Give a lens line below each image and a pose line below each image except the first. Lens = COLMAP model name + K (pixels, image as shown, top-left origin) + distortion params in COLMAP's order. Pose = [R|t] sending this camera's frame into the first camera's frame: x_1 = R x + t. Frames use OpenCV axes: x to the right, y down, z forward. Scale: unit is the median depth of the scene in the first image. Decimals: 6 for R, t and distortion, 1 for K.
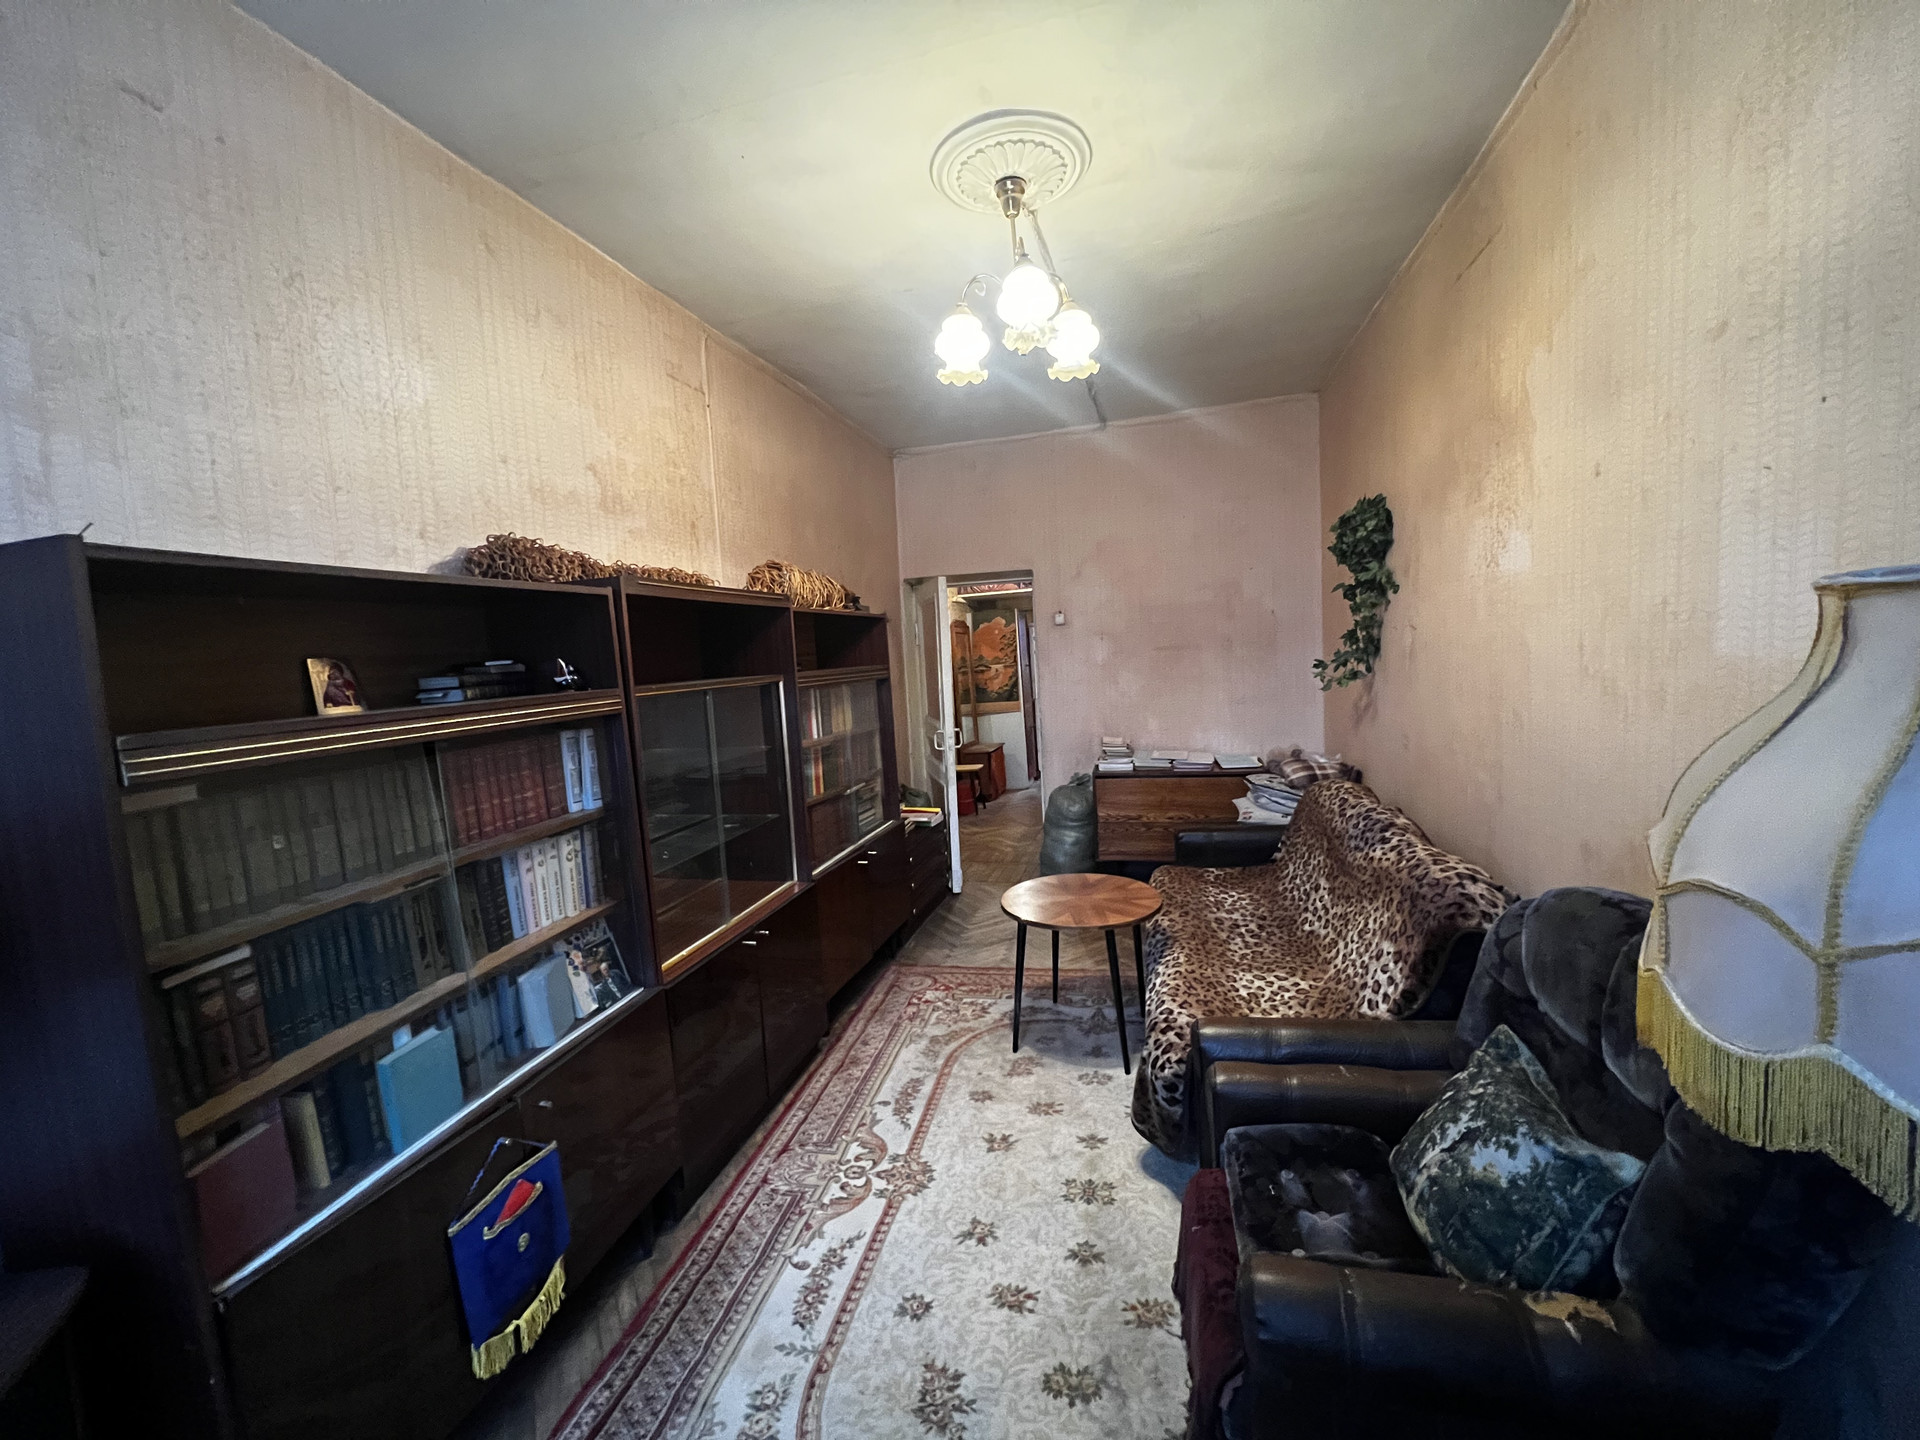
lens RADIAL K [[768.4, 0, 963.0], [0, 768.4, 729.2], [0, 0, 1]] dist [0.001929, 0.000150]
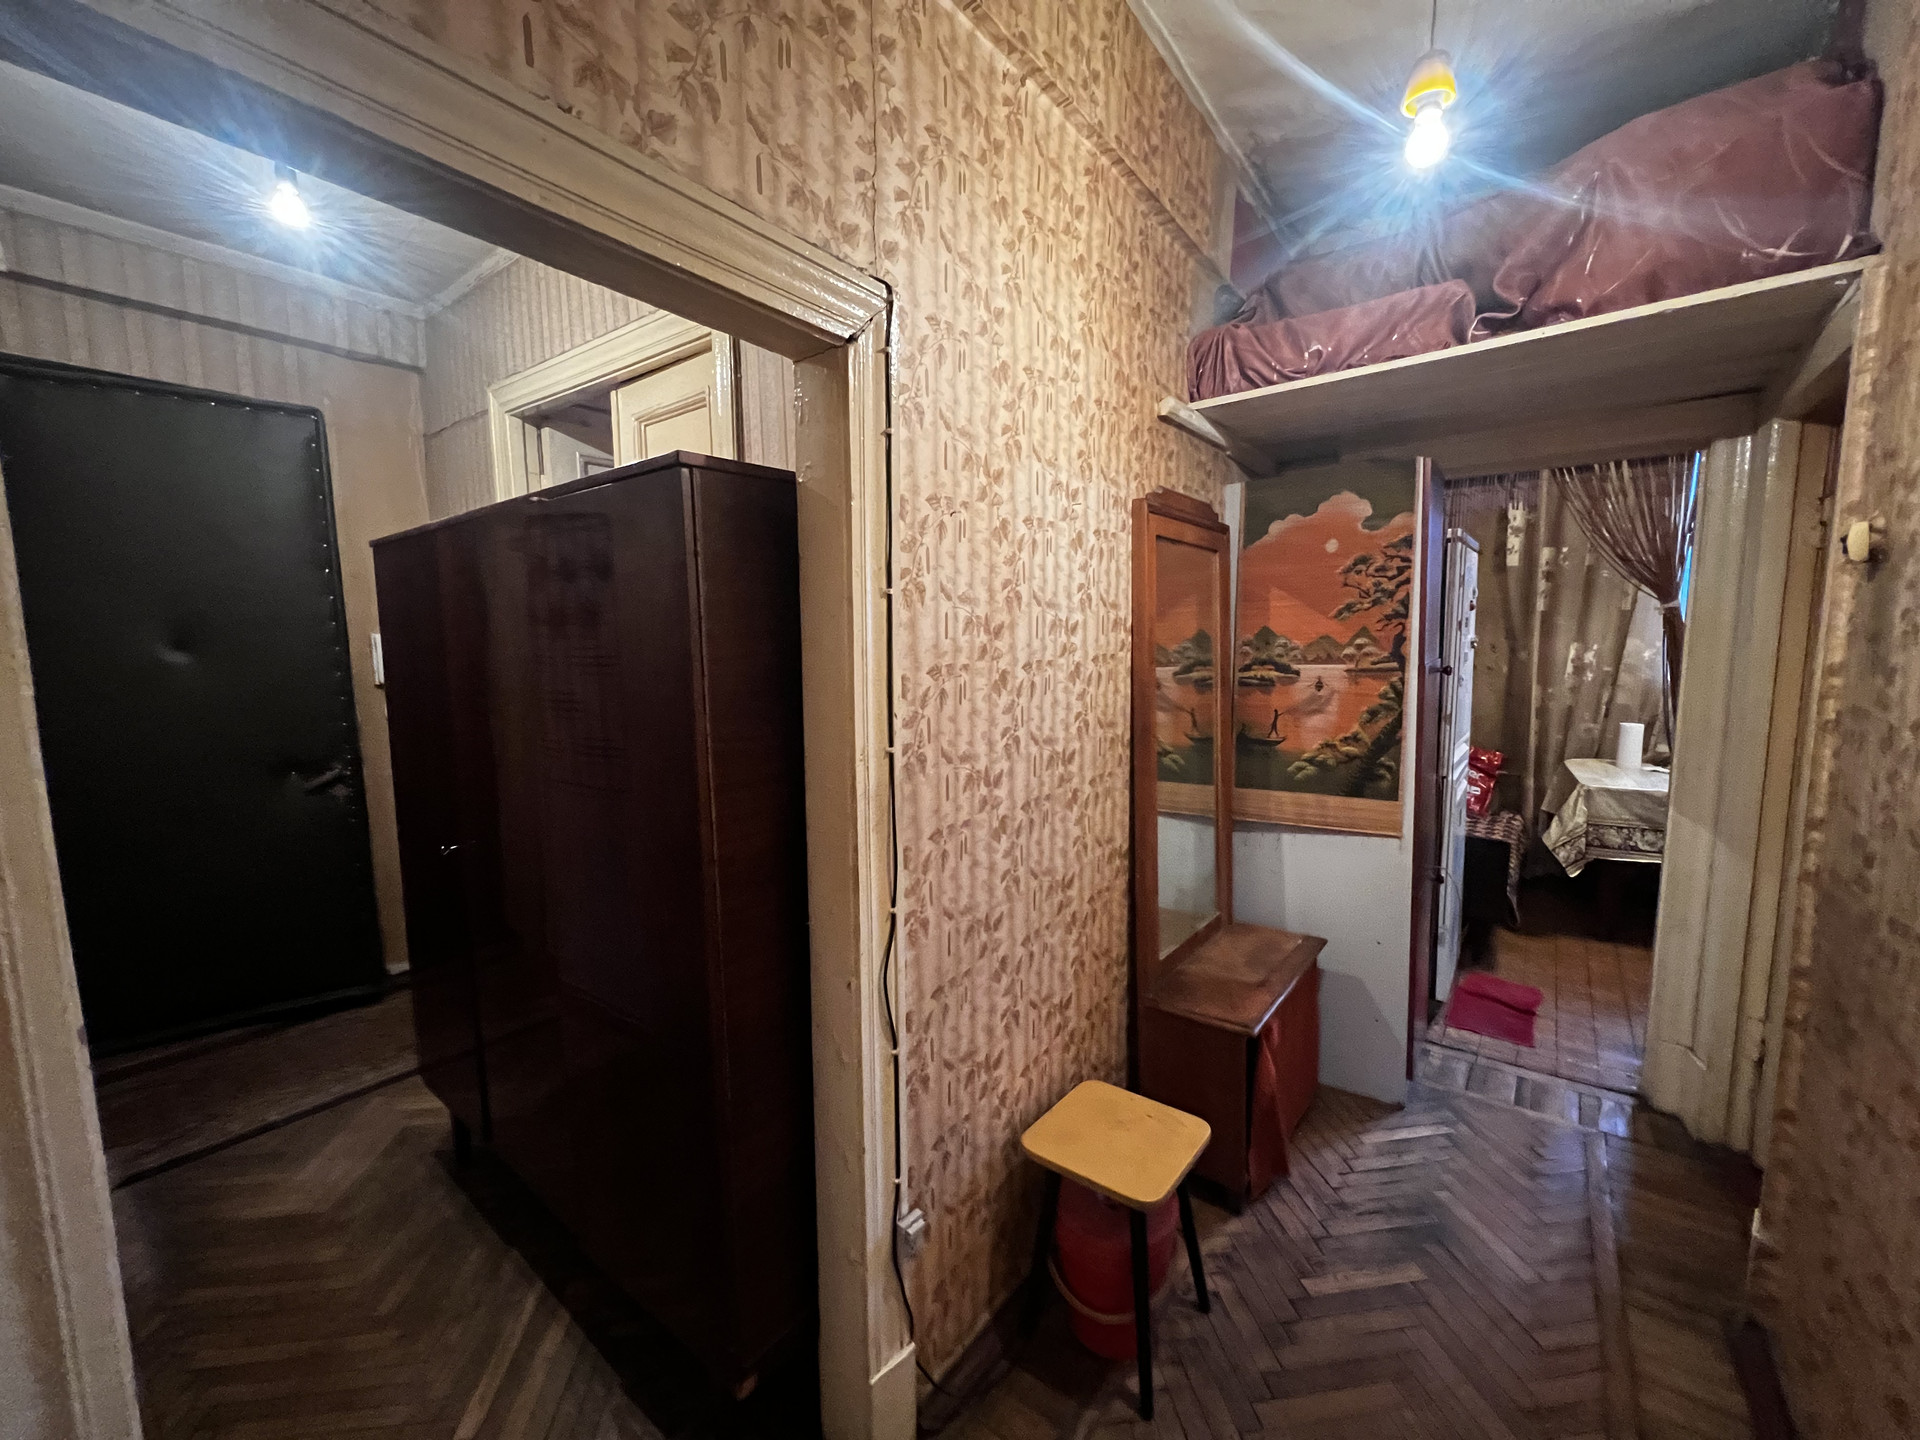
lens RADIAL K [[768.4, 0, 968.4], [0, 768.4, 714.3], [0, 0, 1]] dist [0.001929, 0.000150]
pose [[0.911541, 0.088514, -0.401571, 0.042453], [-0.084346, 0.996041, 0.028087, -0.065281], [0.402467, 0.008269, 0.915397, 0.719948]]
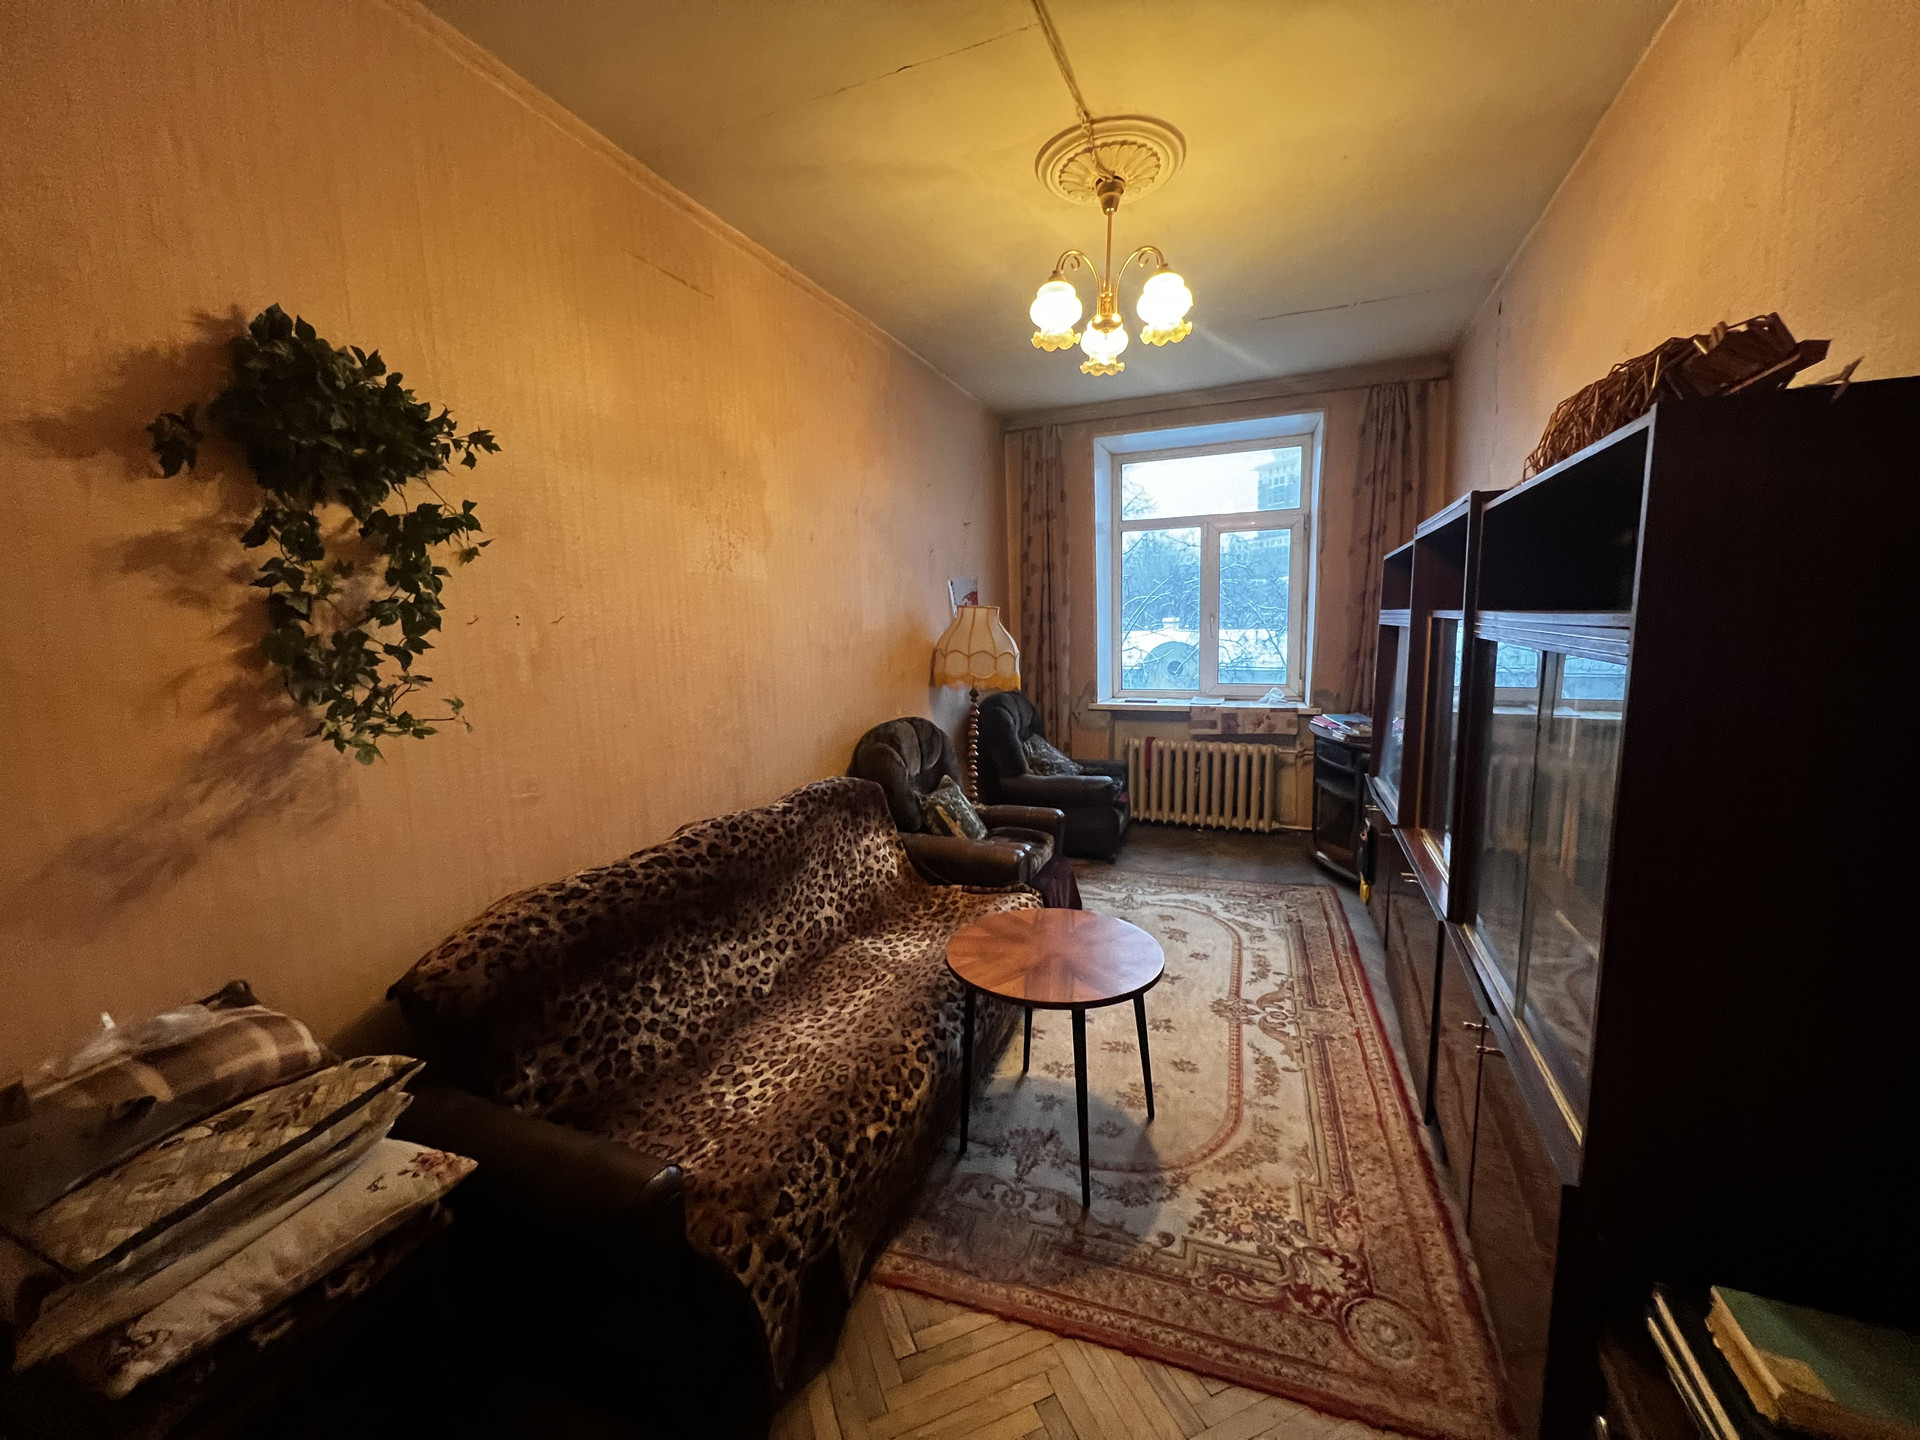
lens RADIAL K [[768.4, 0, 963.4], [0, 768.4, 724.1], [0, 0, 1]] dist [0.001929, 0.000150]
pose [[-0.986502, 0.063238, 0.151046, 0.122156], [0.097035, 0.968778, 0.228152, -0.180906], [-0.131902, 0.239729, -0.961838, 1.821004]]
